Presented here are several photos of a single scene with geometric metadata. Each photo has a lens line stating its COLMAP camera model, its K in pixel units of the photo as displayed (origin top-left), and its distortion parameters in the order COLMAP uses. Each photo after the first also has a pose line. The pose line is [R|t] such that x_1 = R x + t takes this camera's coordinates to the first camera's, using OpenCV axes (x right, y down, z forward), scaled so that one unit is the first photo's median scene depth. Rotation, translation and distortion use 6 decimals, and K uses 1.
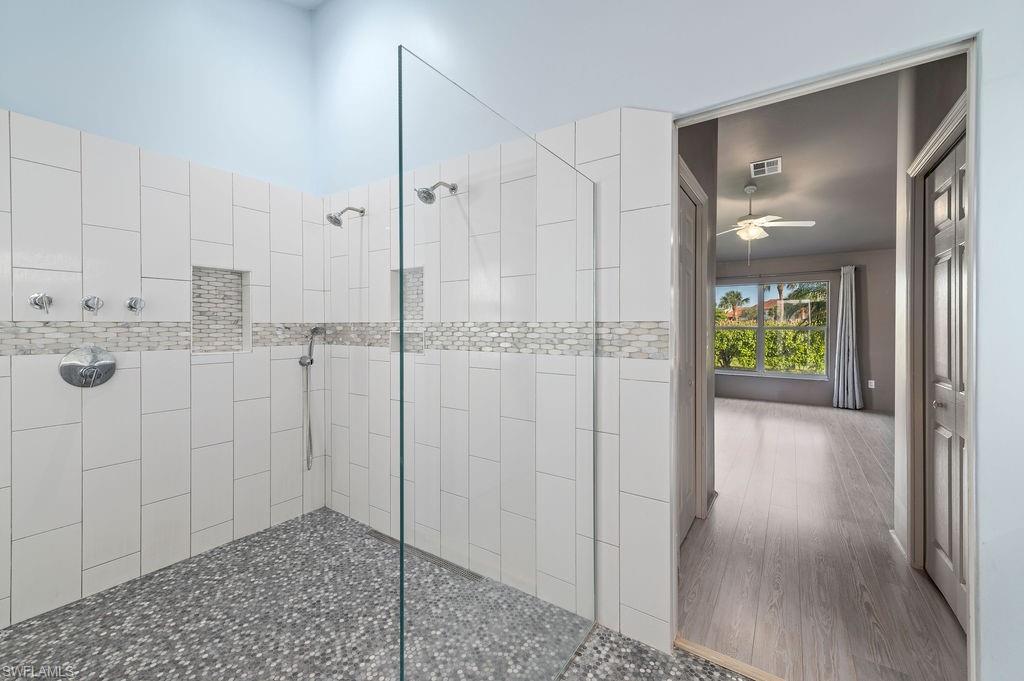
lens RADIAL K [[413.7, 0, 509.3], [0, 413.7, 329.9], [0, 0, 1]] dist [0.001344, 0.000354]
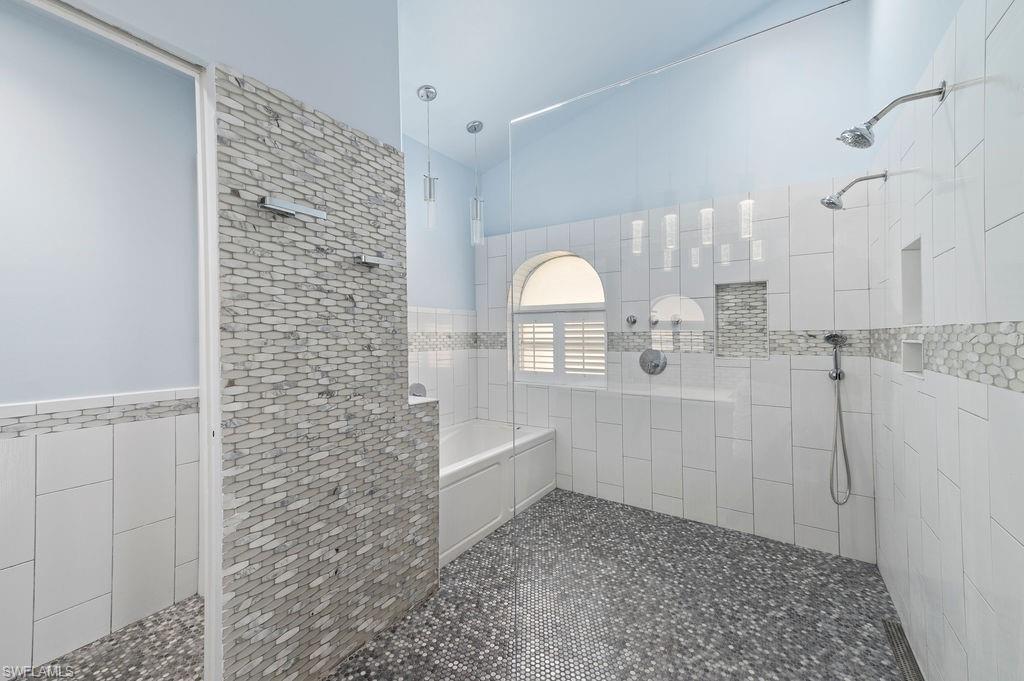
lens RADIAL K [[407.1, 0, 514.4], [0, 407.1, 333.8], [0, 0, 1]] dist [0.019386, -0.000126]
pose [[0.018975, -0.006430, -0.999799, 0.432304], [-0.003643, 0.999972, -0.006500, -0.000817], [0.999813, 0.003765, 0.018951, 0.398788]]
